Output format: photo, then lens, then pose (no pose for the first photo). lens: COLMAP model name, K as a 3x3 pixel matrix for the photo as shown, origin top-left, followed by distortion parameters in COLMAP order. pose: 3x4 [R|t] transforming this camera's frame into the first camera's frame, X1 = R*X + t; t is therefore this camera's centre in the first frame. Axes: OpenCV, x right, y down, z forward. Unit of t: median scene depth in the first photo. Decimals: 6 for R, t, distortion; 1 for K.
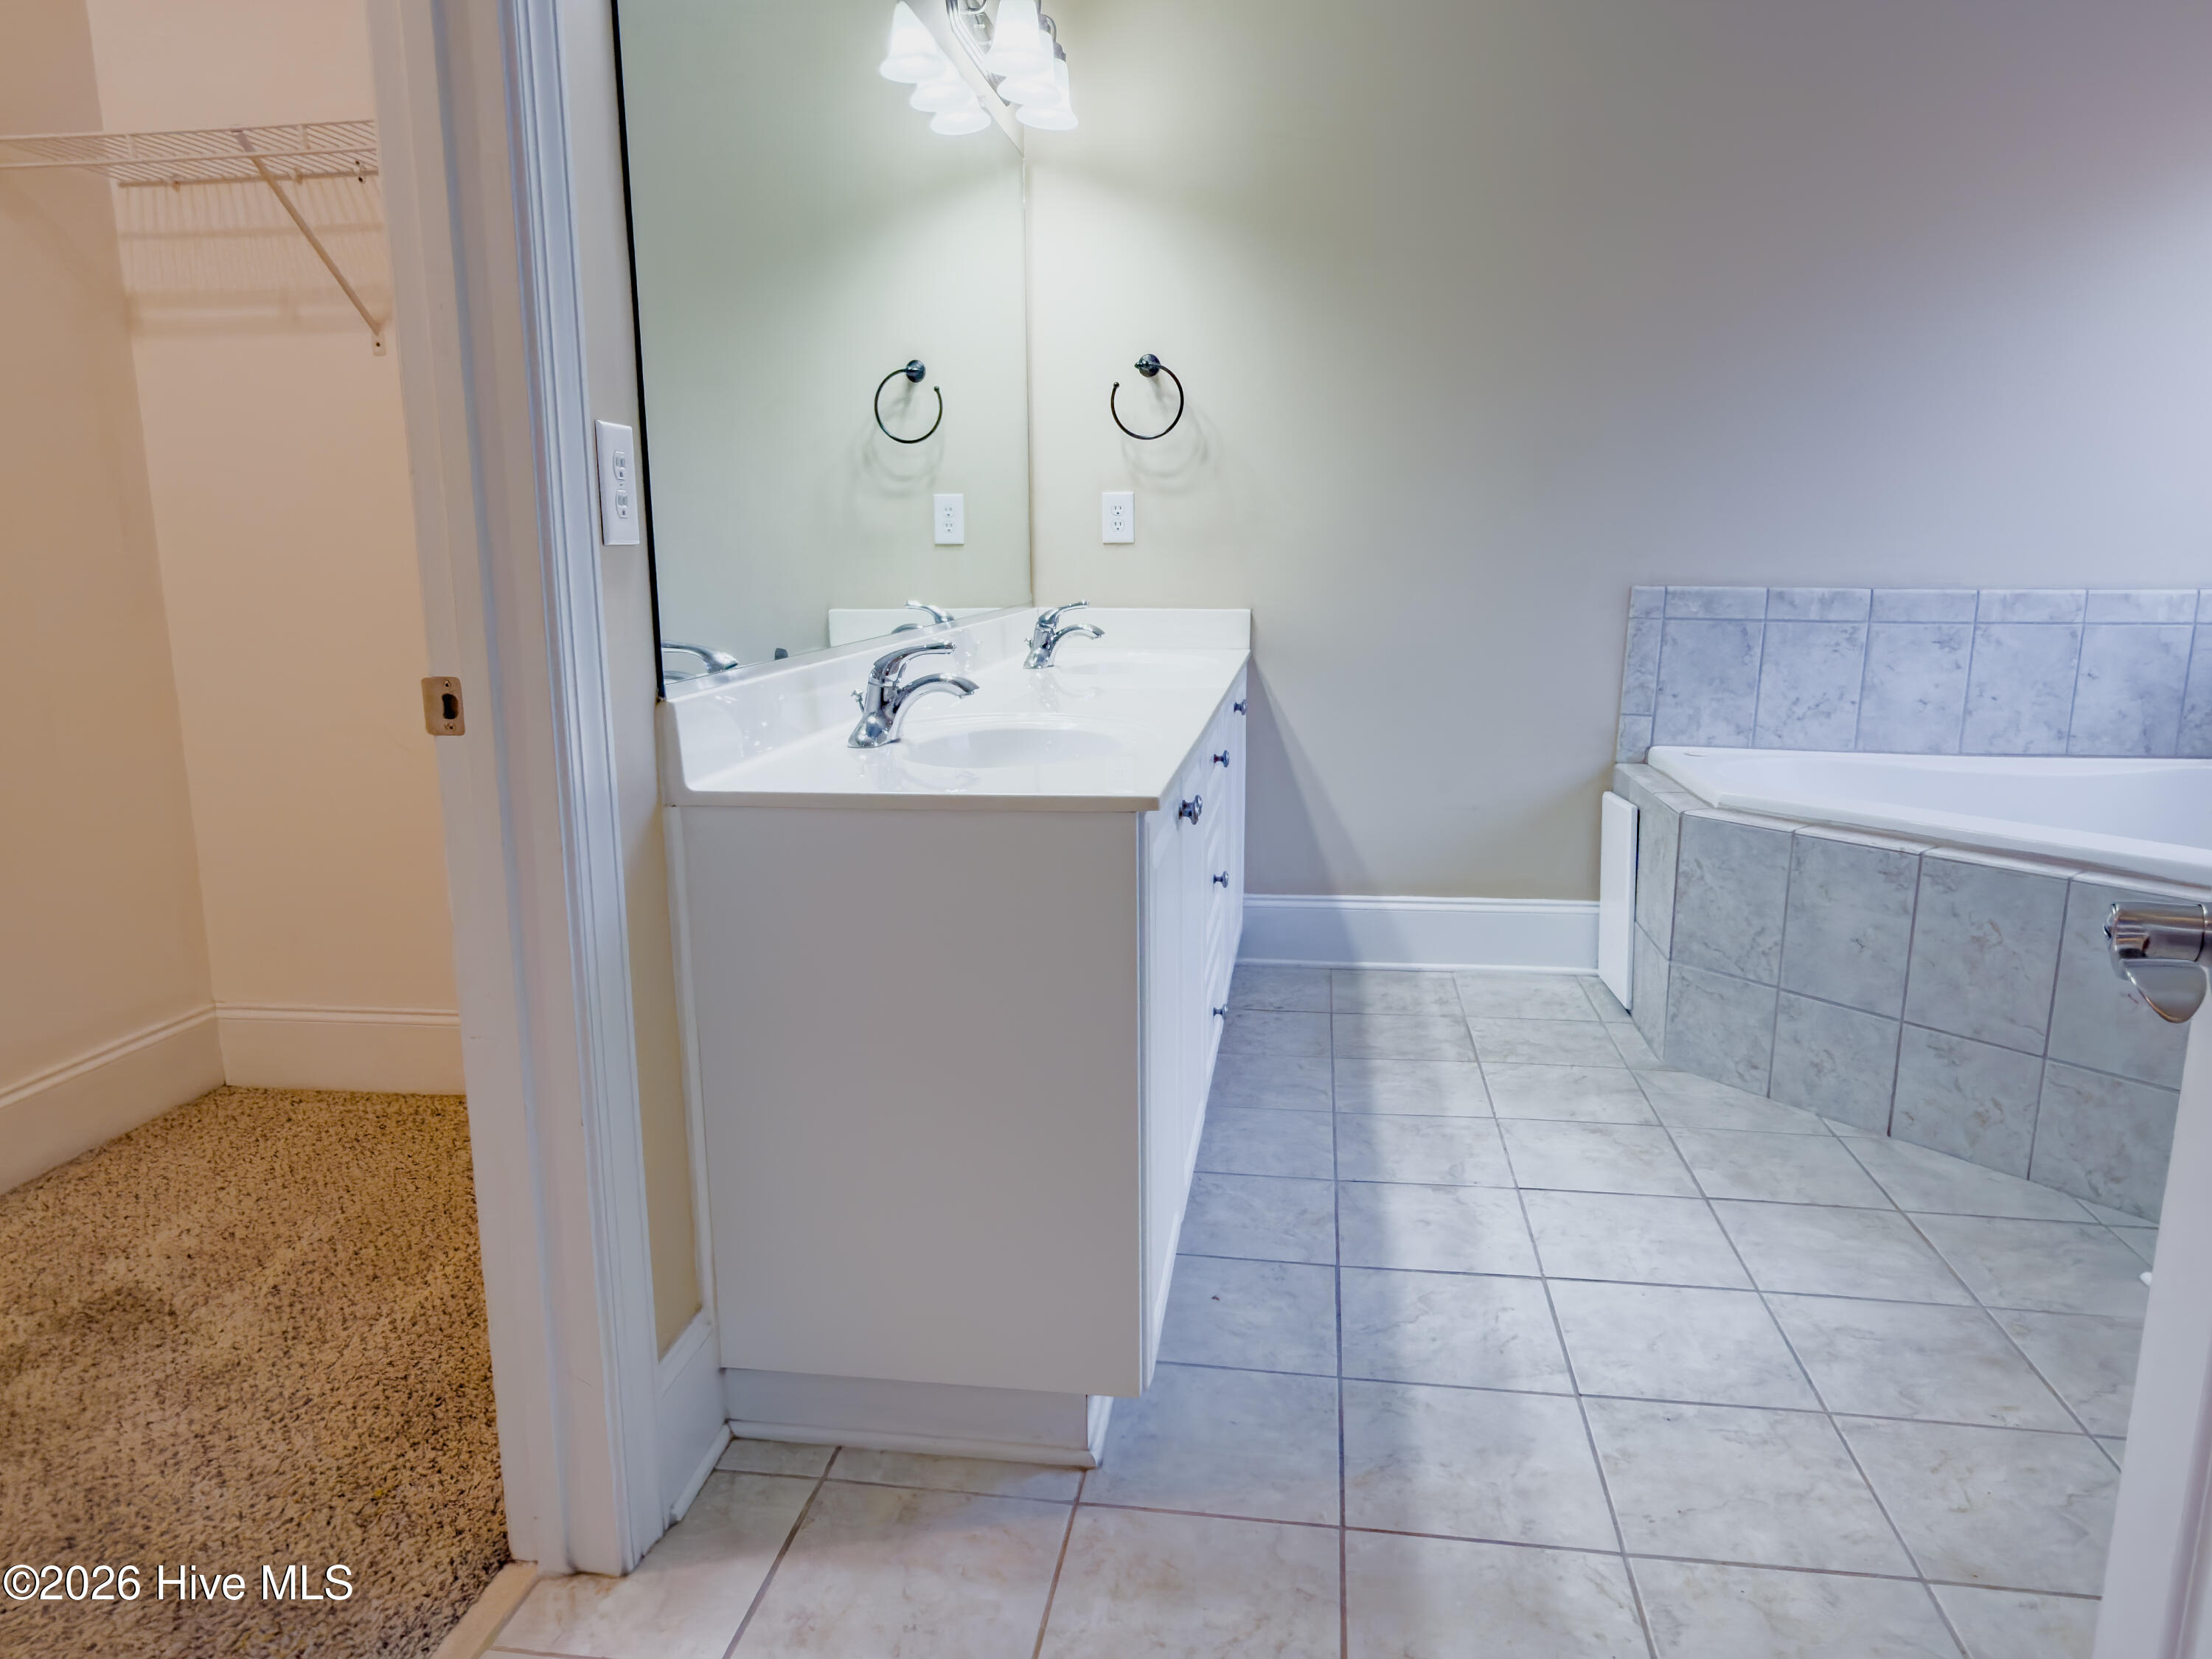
lens RADIAL K [[1441.6, 0, 1107.0], [0, 1441.6, 827.1], [0, 0, 1]] dist [-0.003554, -0.000716]
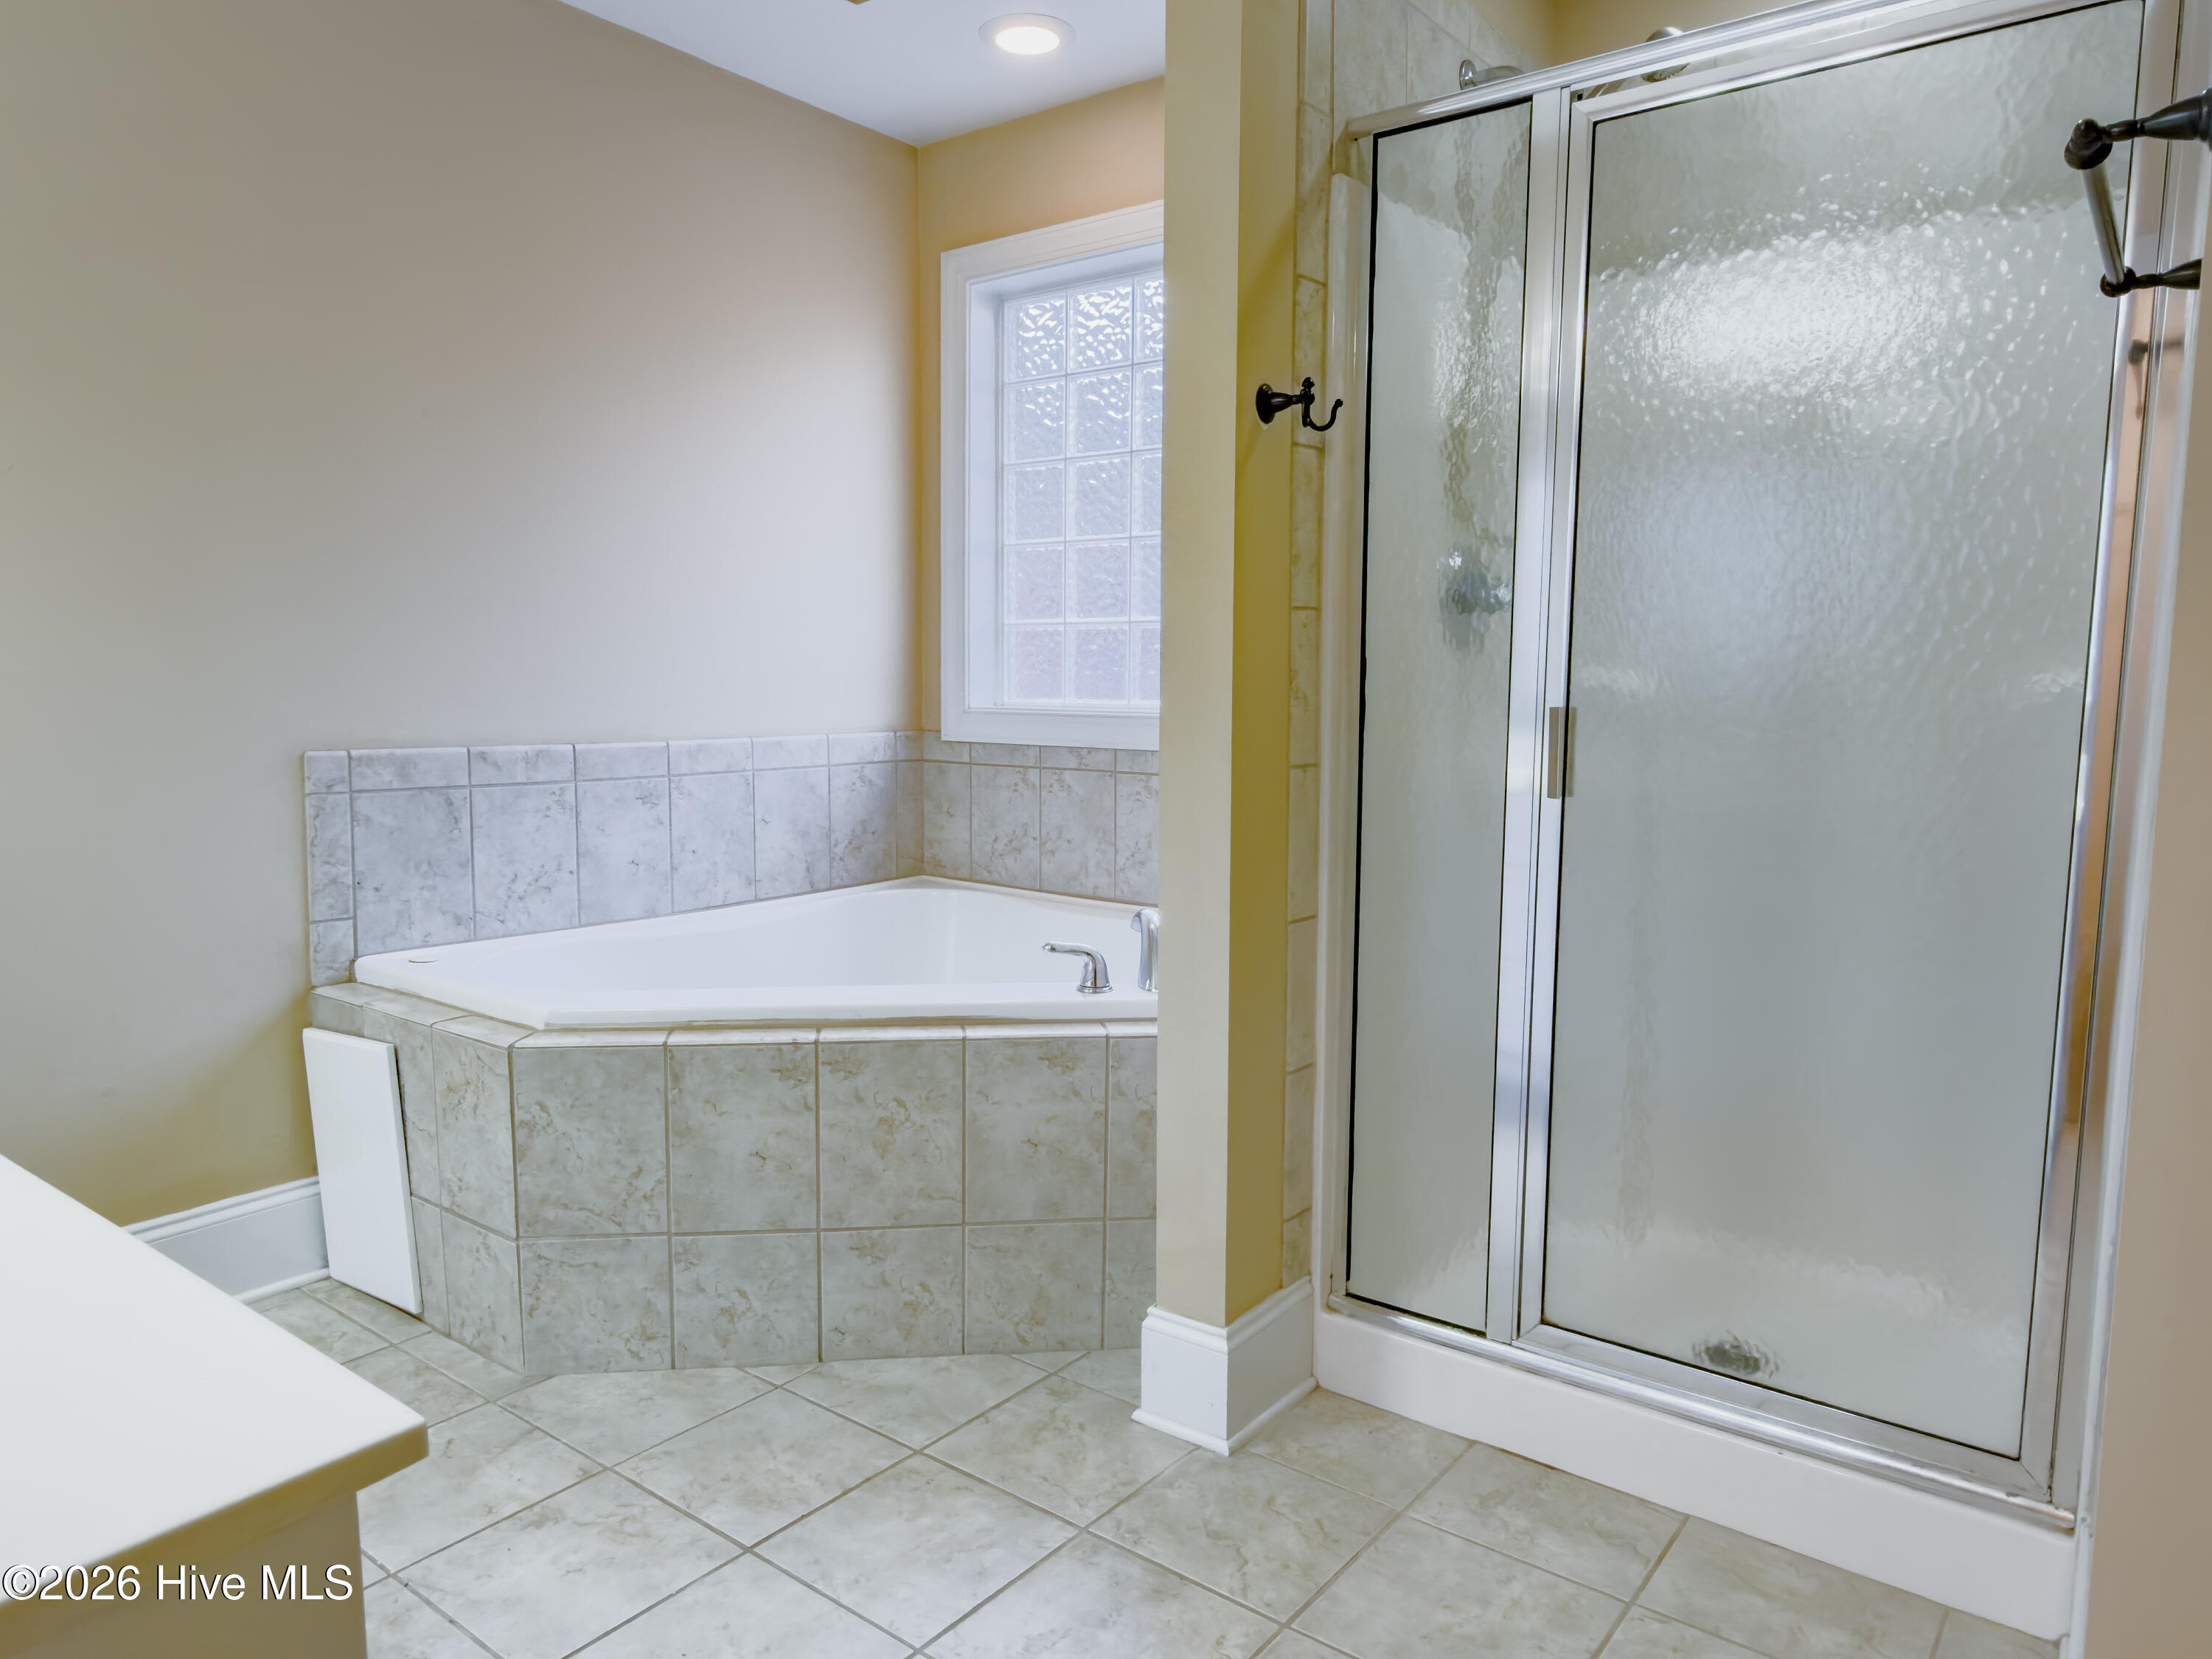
lens RADIAL K [[1441.6, 0, 1102.3], [0, 1441.6, 837.0], [0, 0, 1]] dist [-0.003554, -0.000716]
pose [[0.495396, -0.090566, 0.863933, -0.096620], [0.163325, 0.986524, 0.009763, -0.075837], [-0.853175, 0.136266, 0.503512, 0.330493]]
